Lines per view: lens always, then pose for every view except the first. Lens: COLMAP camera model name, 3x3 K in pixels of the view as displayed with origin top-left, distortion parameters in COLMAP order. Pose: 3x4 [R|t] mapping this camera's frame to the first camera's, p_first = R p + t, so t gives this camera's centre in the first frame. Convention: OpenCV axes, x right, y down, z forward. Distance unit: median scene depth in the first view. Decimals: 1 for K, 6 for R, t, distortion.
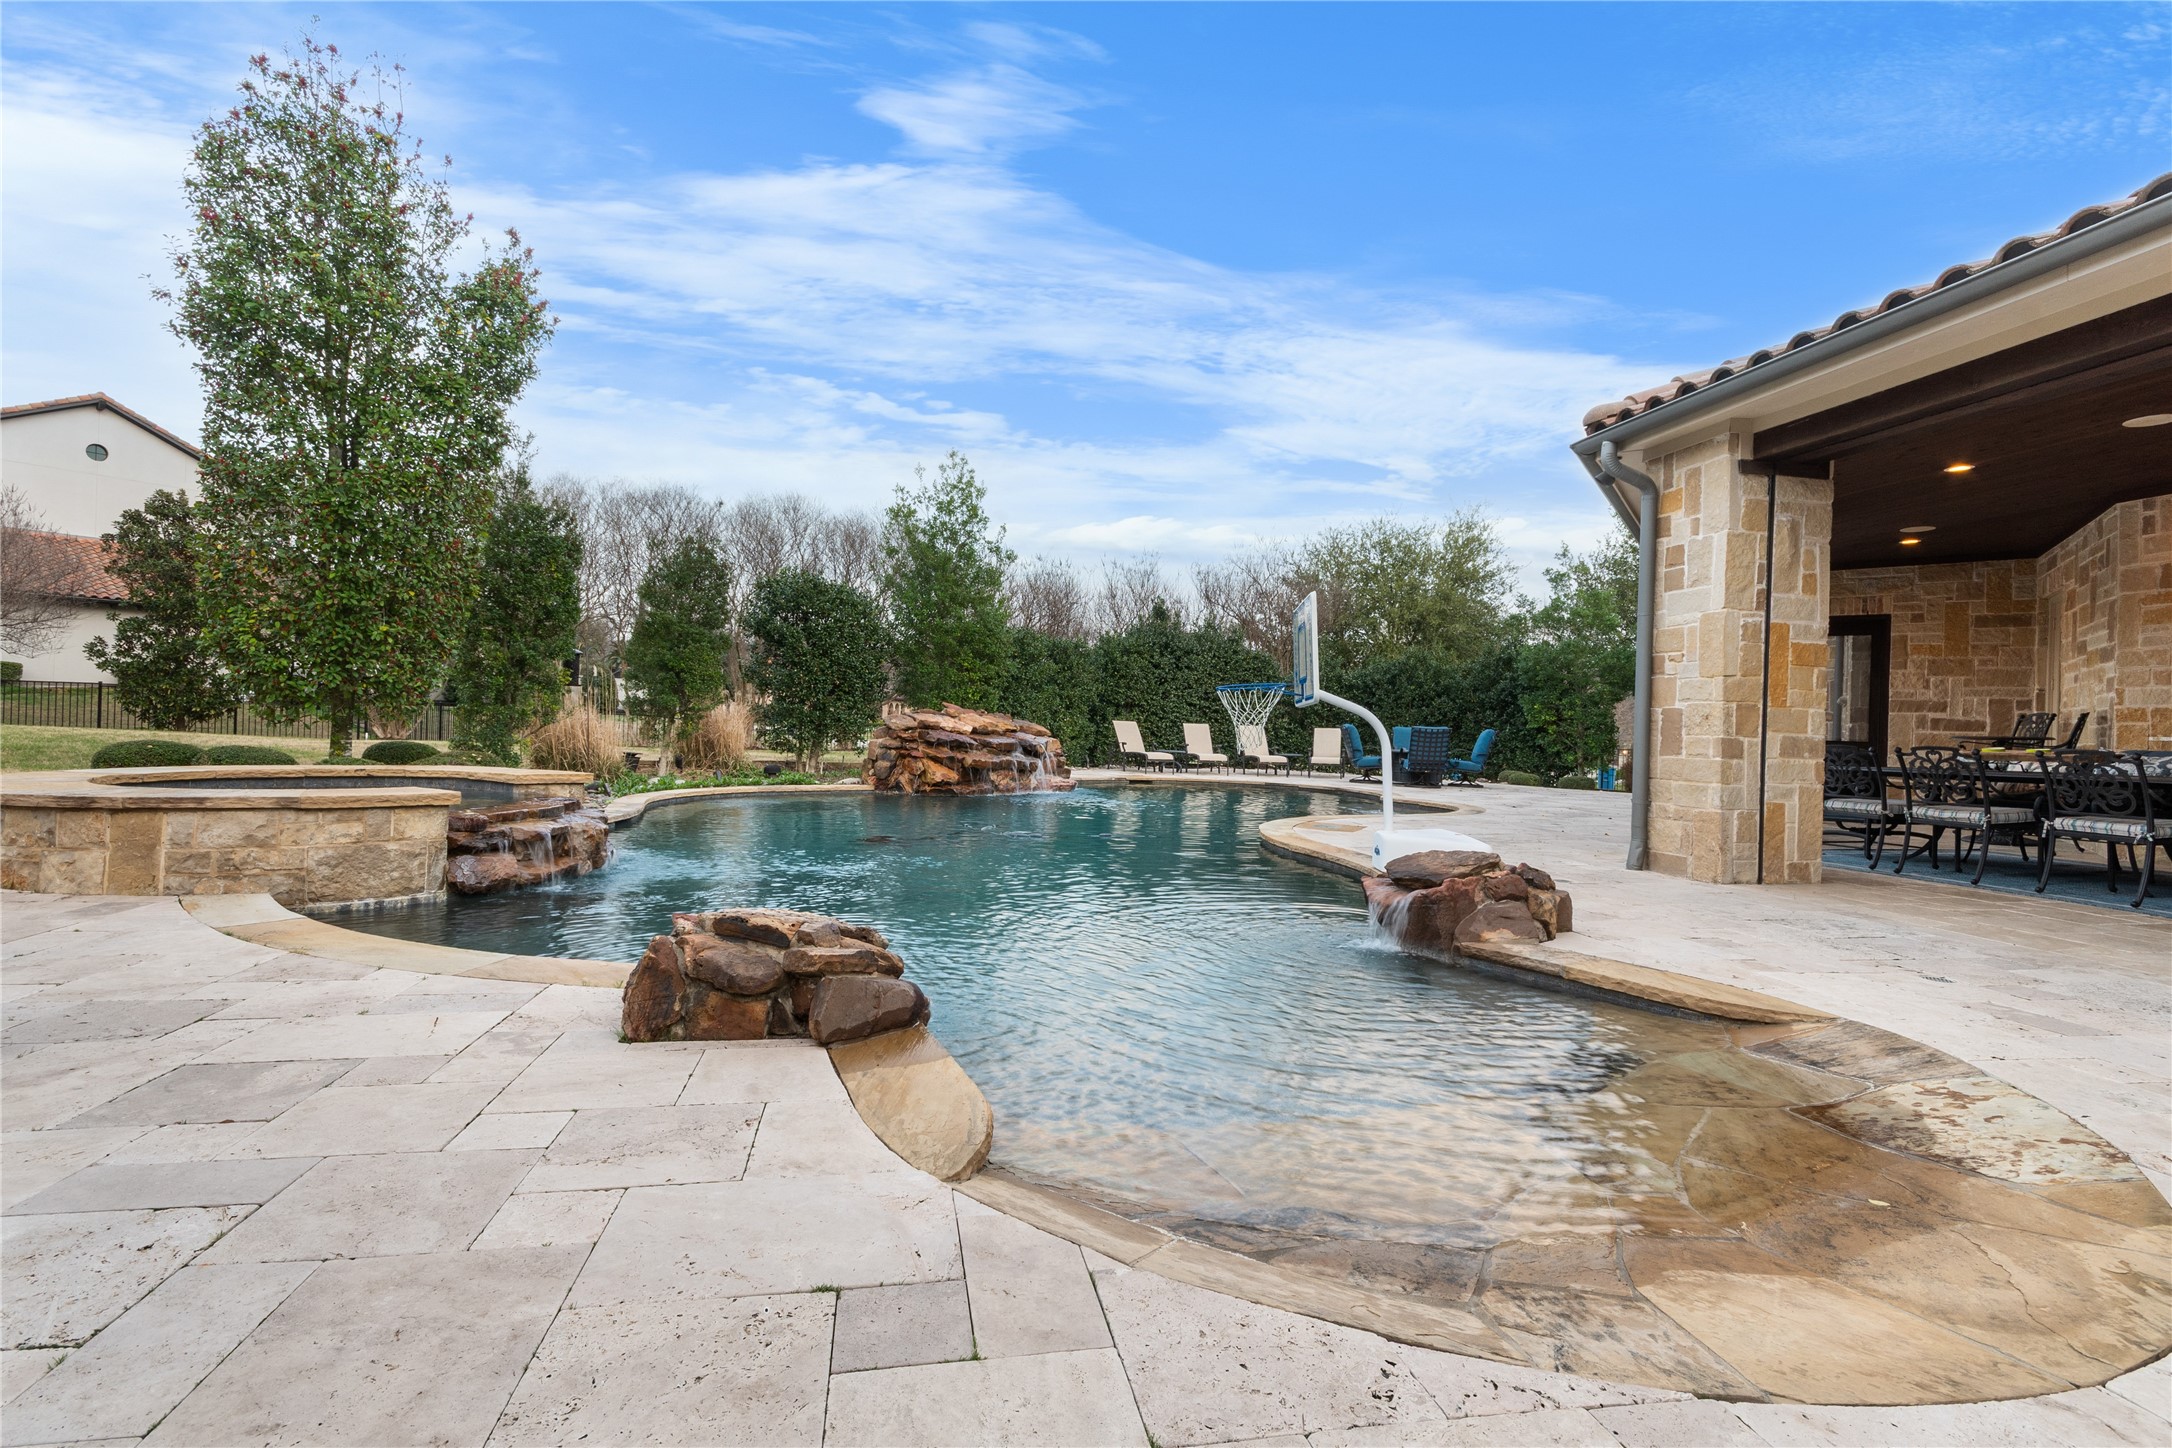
lens RADIAL K [[950.2, 0, 952.2], [0, 950.2, 699.8], [0, 0, 1]] dist [0.002210, 0.000633]
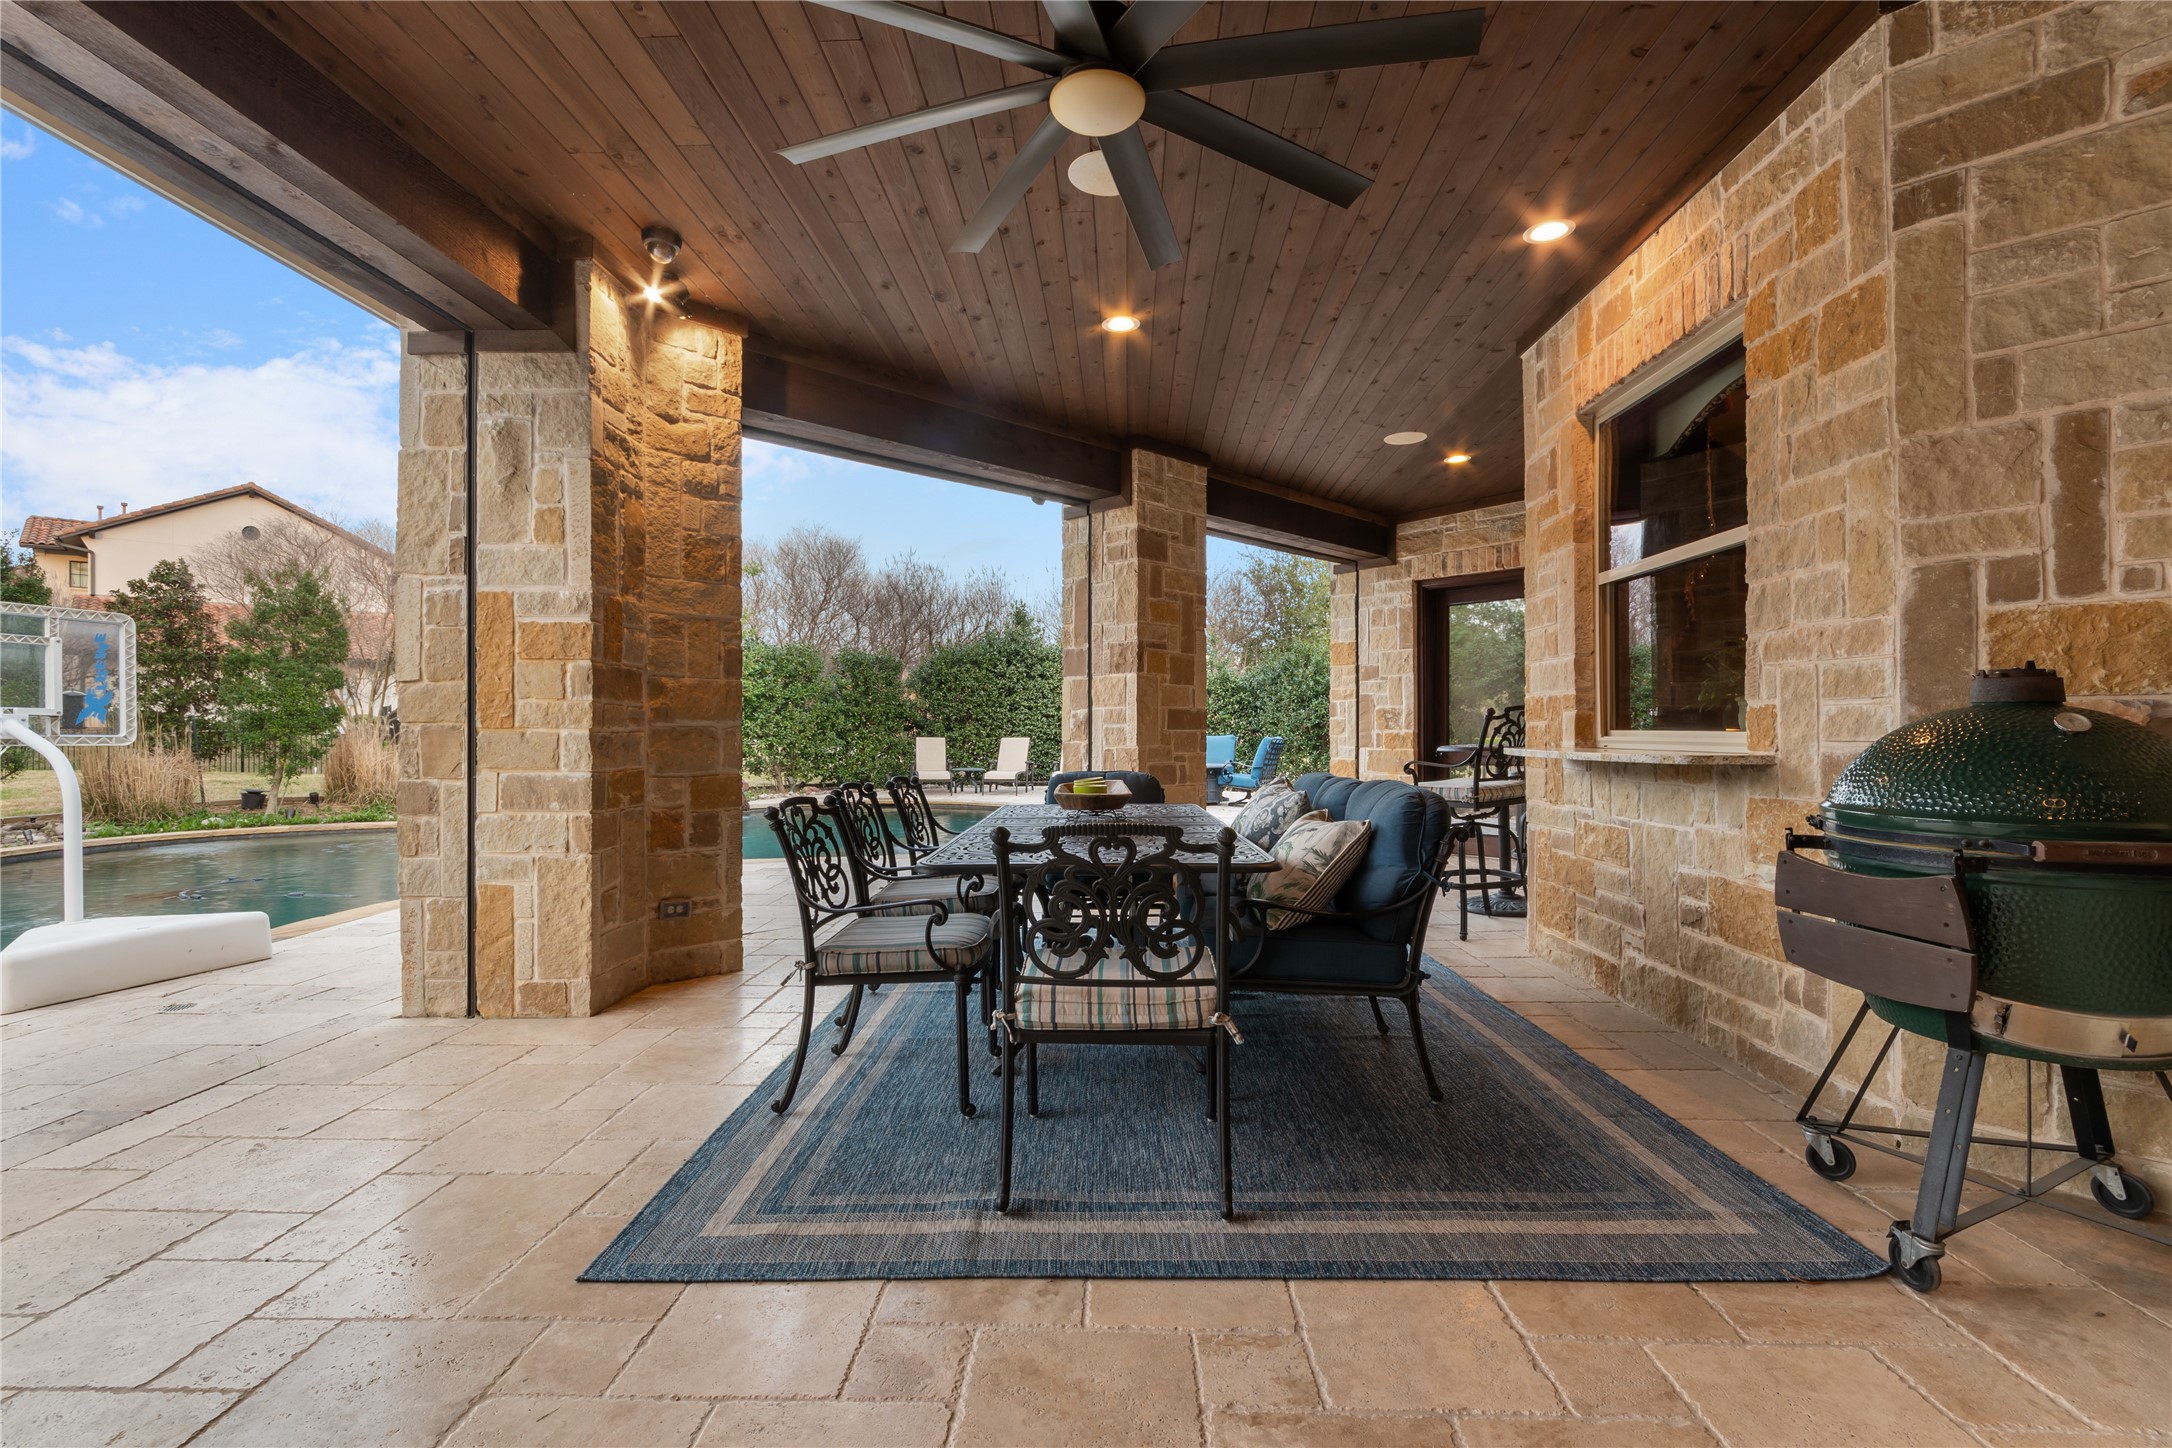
lens RADIAL K [[880.1, 0, 1082.4], [0, 880.1, 710.4], [0, 0, 1]] dist [-0.000833, -0.000138]
pose [[0.981256, -0.036053, -0.189308, 1.340648], [0.036045, 0.999344, -0.003485, 0.011128], [0.189309, -0.003404, 0.981912, 0.512818]]
